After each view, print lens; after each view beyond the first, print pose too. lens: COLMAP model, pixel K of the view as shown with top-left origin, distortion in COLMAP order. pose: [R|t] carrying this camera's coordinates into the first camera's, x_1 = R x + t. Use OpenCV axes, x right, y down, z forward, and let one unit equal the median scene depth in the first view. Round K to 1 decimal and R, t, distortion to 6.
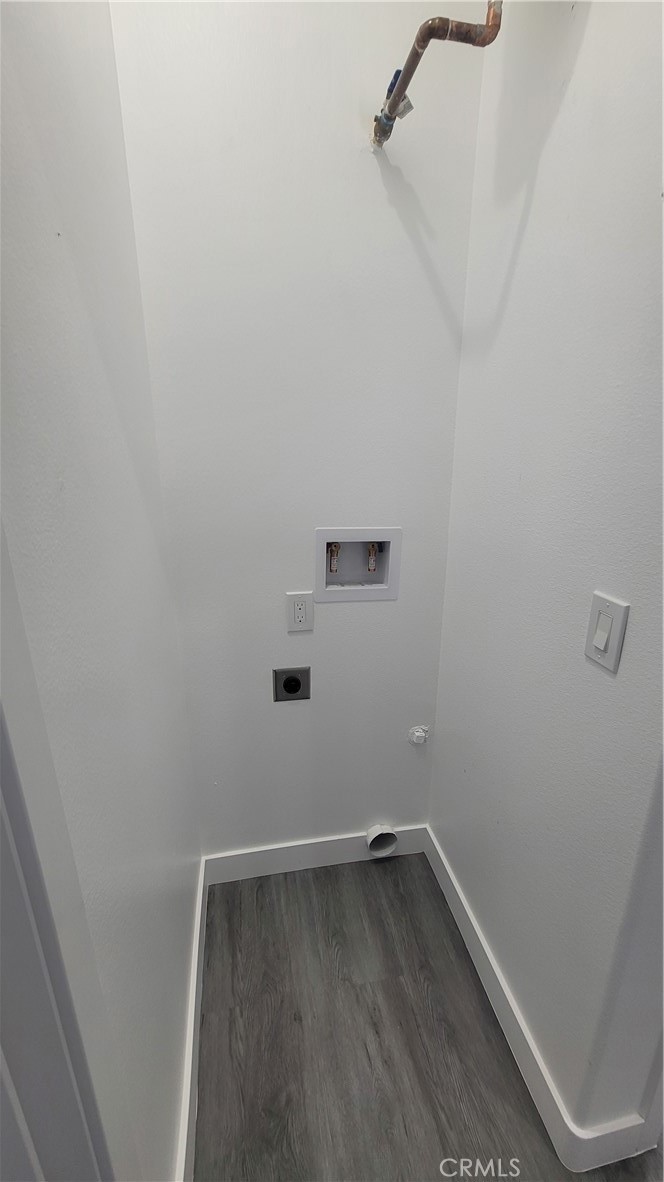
lens RADIAL K [[484.0, 0, 332.9], [0, 484.0, 593.6], [0, 0, 1]] dist [0.001656, -0.000369]
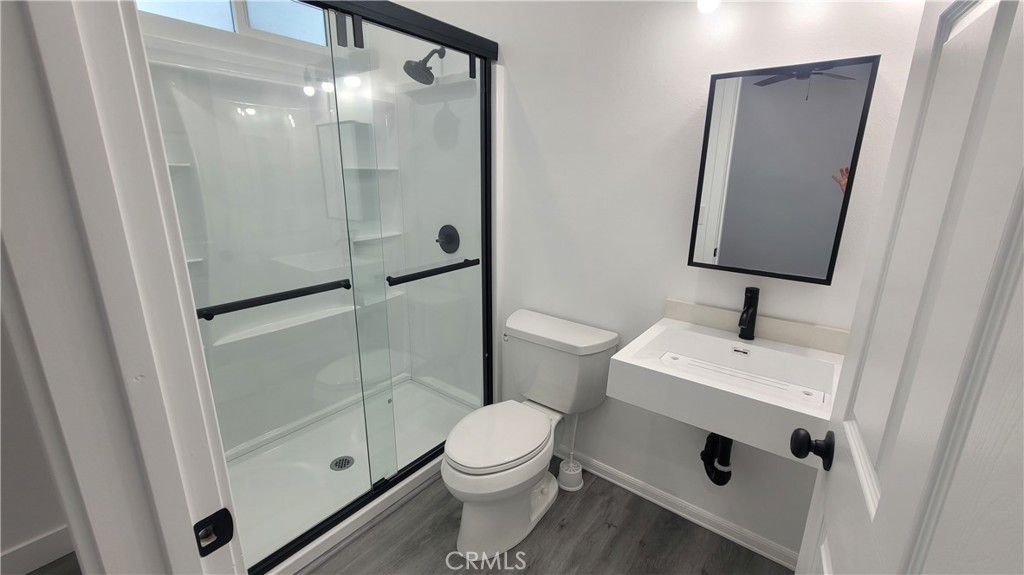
lens RADIAL K [[419.3, 0, 511.3], [0, 419.3, 284.9], [0, 0, 1]] dist [0.001656, -0.000369]
pose [[-0.656989, -0.194905, 0.728271, -0.582144], [0.235977, 0.864298, 0.444190, -0.494602], [-0.716017, 0.463683, -0.521840, 1.547424]]
